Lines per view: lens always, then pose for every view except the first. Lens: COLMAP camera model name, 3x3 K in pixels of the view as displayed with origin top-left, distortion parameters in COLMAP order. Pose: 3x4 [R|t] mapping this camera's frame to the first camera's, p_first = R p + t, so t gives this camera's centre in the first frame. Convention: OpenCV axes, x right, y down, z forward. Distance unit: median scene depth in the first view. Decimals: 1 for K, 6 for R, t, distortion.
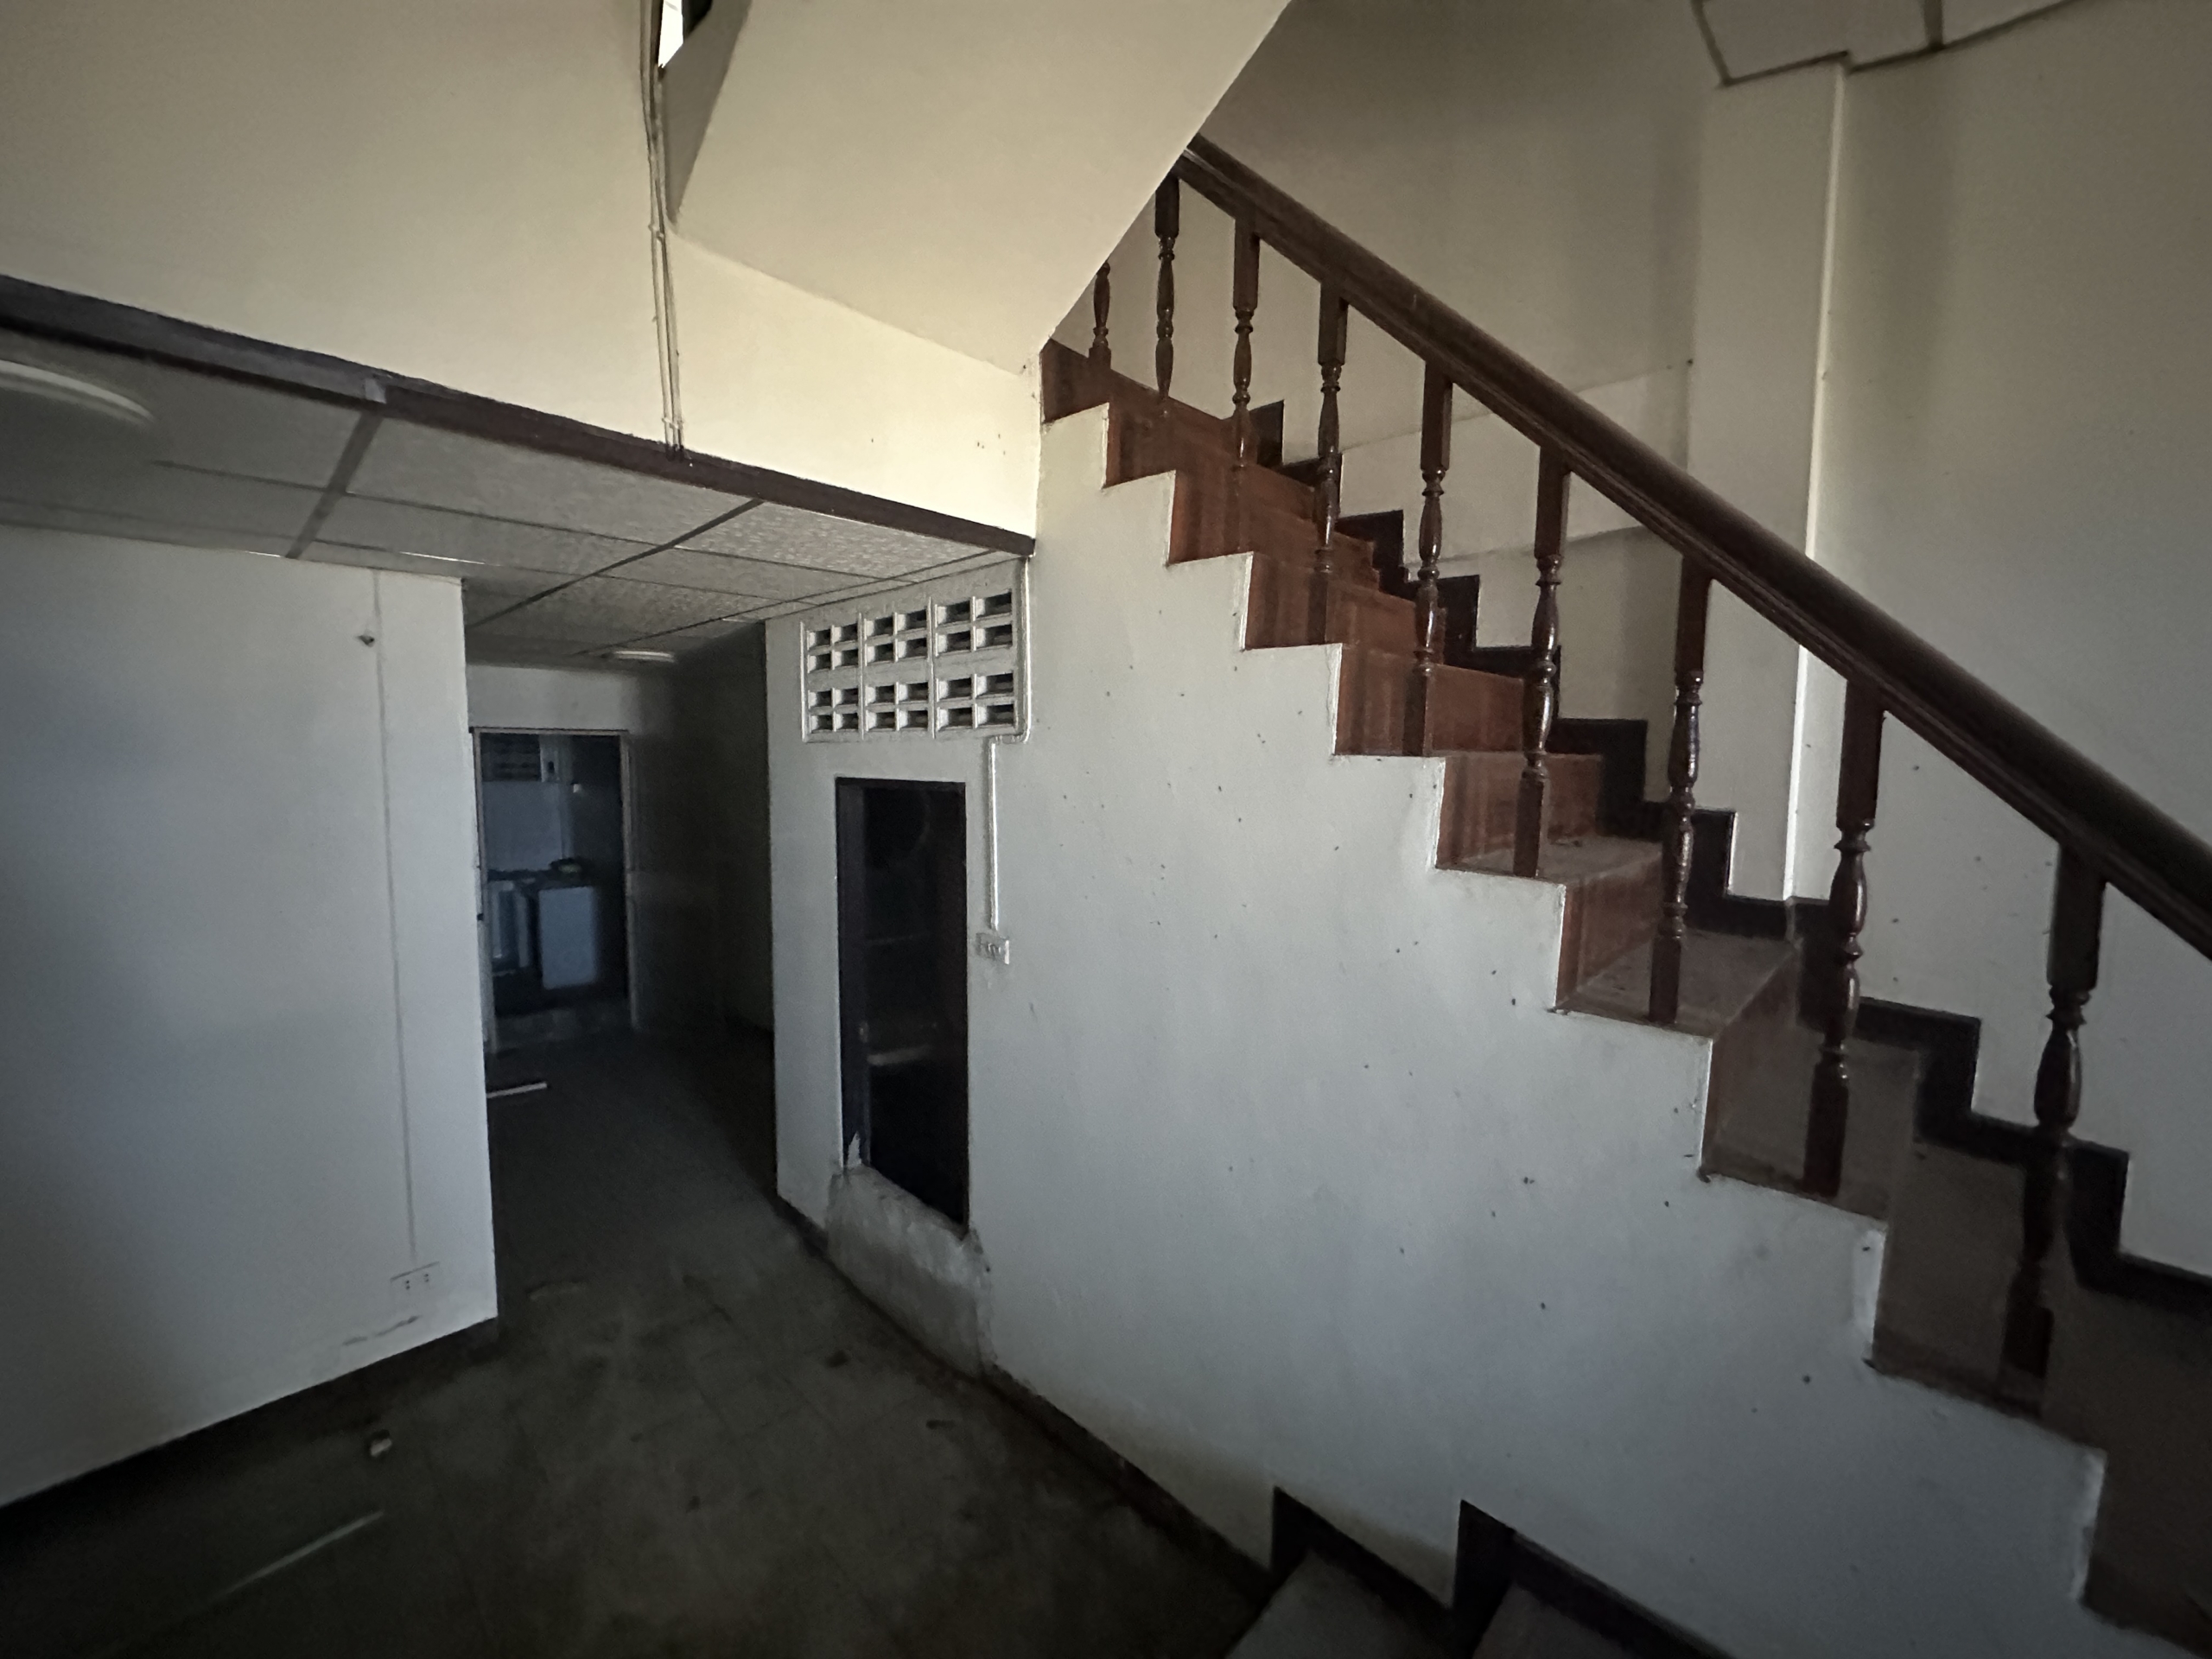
lens RADIAL K [[883.0, 0, 1117.8], [0, 883.0, 820.6], [0, 0, 1]] dist [-0.003651, 0.000116]
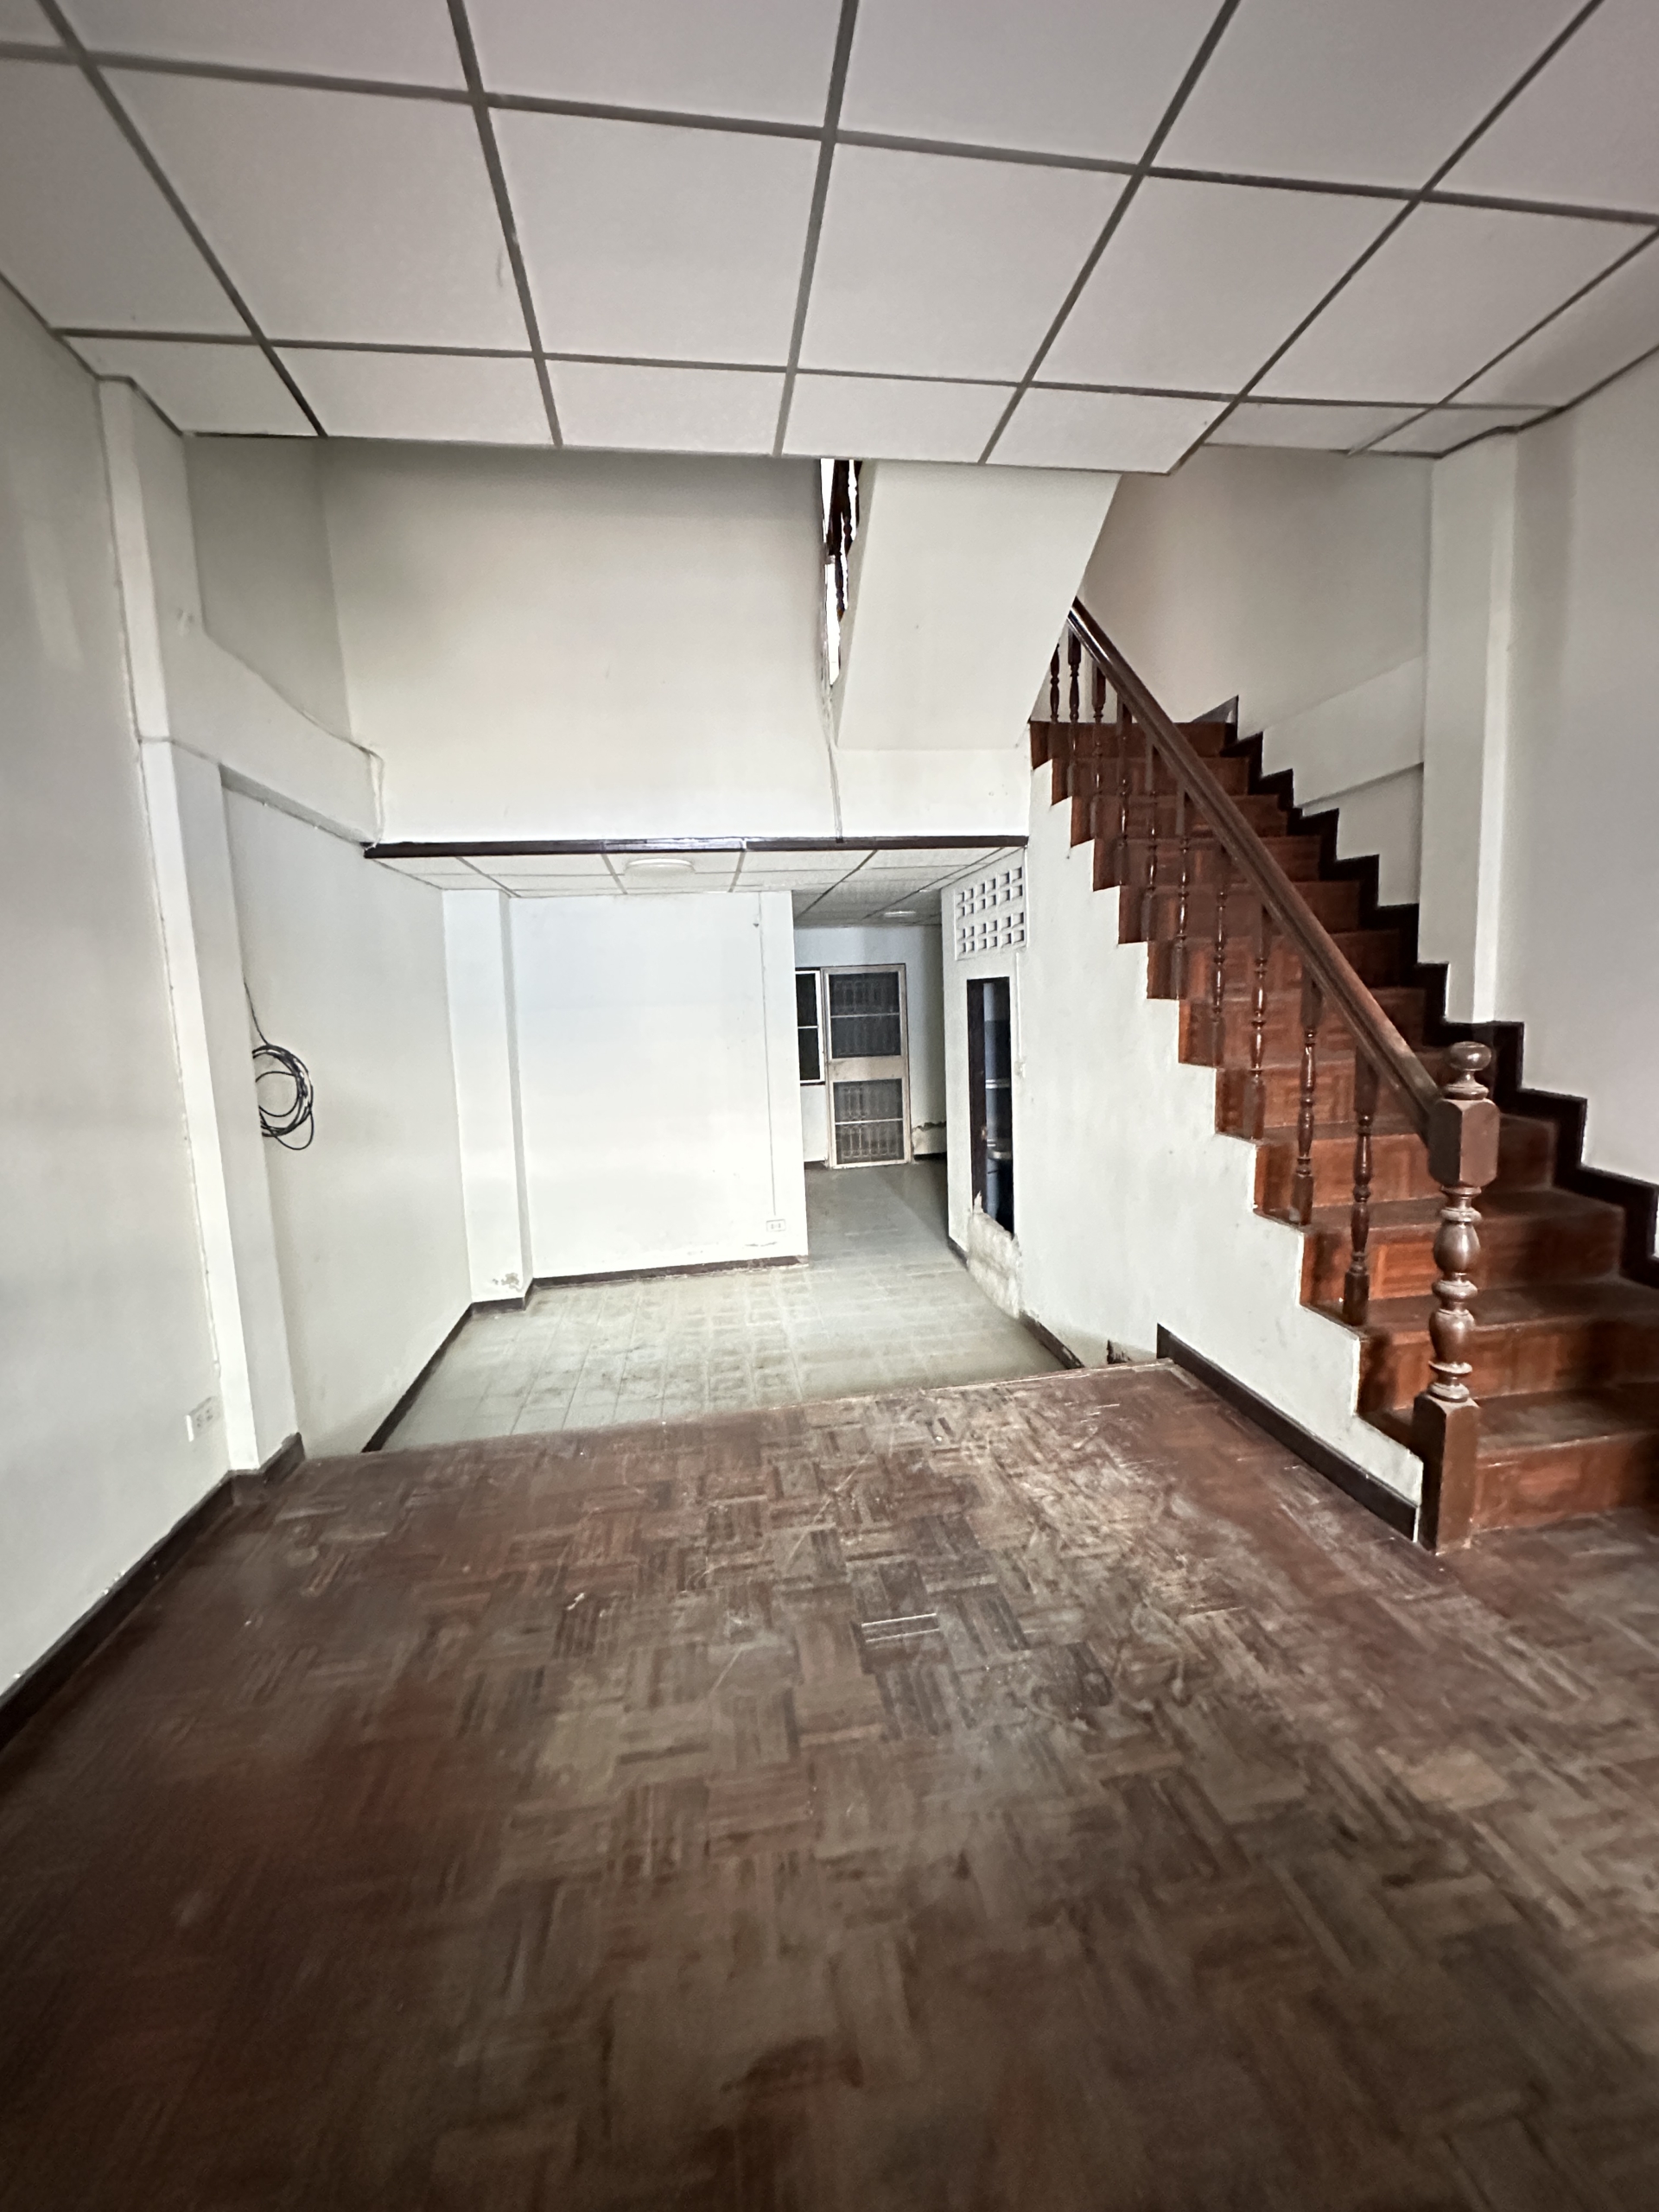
lens RADIAL K [[883.0, 0, 836.5], [0, 883.0, 1107.1], [0, 0, 1]] dist [-0.003651, 0.000116]
pose [[0.791898, 0.035241, -0.609636, 0.670324], [0.005804, 0.997854, 0.065222, 0.104242], [0.610626, -0.055187, 0.789994, -0.644801]]
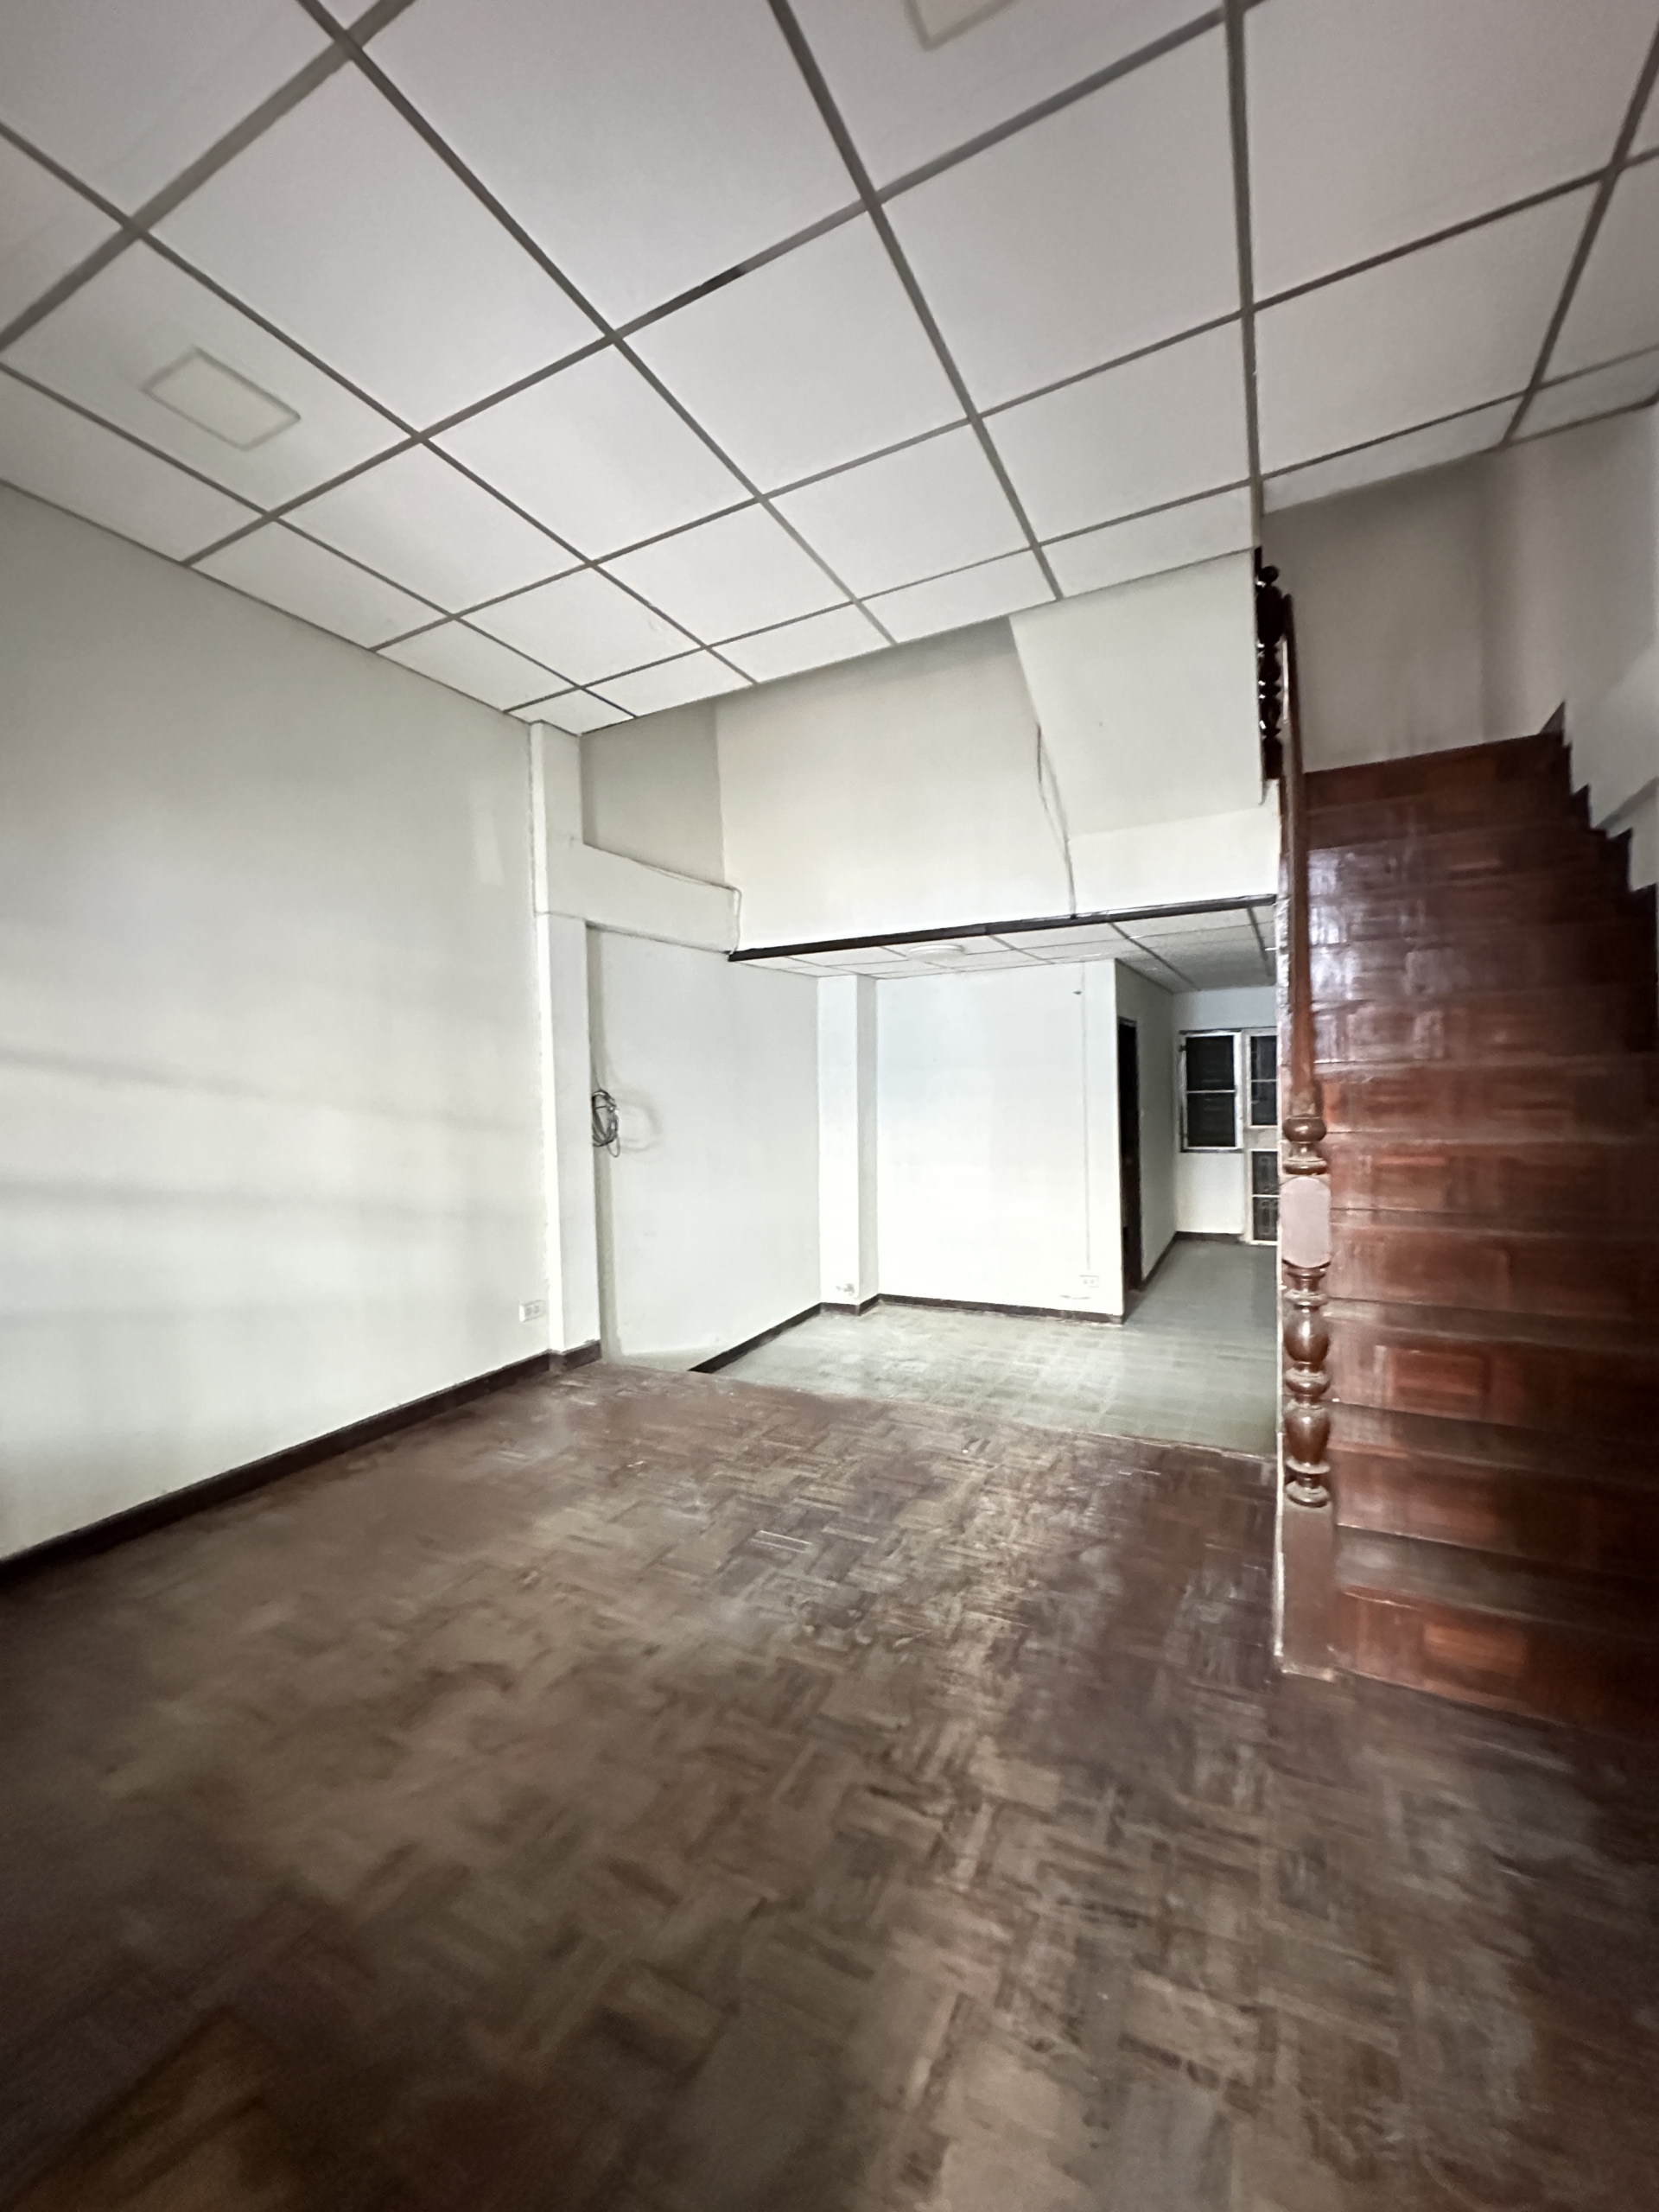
lens RADIAL K [[883.0, 0, 831.2], [0, 883.0, 1106.3], [0, 0, 1]] dist [-0.003651, 0.000116]
pose [[0.282933, 0.014345, -0.959032, 1.222740], [-0.033116, 0.999438, 0.005179, 0.104357], [0.958568, 0.030294, 0.283249, -0.281213]]
